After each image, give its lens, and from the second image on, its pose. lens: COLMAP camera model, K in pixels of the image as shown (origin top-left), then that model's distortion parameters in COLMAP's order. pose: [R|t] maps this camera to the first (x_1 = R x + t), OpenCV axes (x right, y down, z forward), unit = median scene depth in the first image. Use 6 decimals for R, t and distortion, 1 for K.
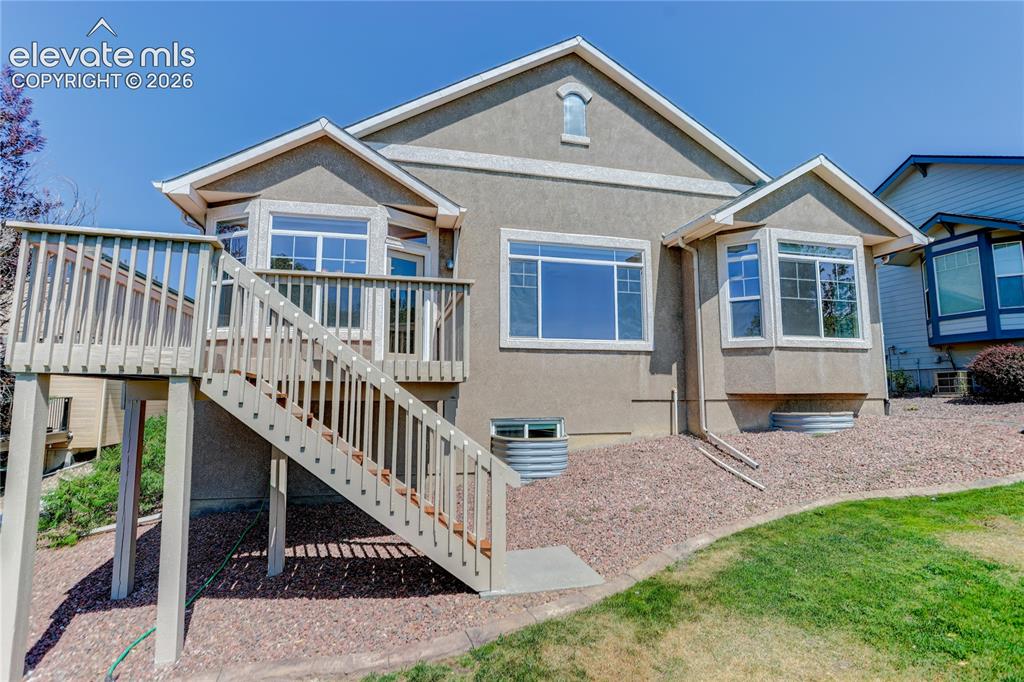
lens RADIAL K [[542.5, 0, 514.2], [0, 542.5, 324.6], [0, 0, 1]] dist [-0.040851, 0.000211]
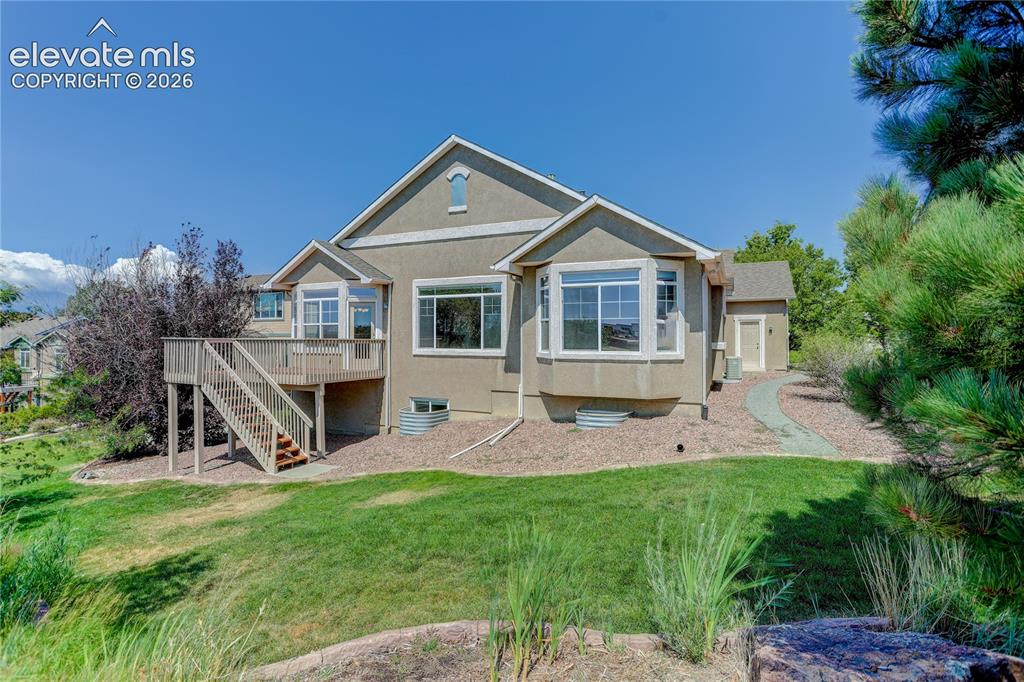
lens RADIAL K [[542.5, 0, 514.2], [0, 542.5, 324.6], [0, 0, 1]] dist [-0.040851, 0.000211]
pose [[0.762185, -0.011980, -0.647248, 1.214300], [0.085979, 0.992844, 0.082871, -0.151003], [0.641624, -0.118813, 0.757761, -0.034976]]
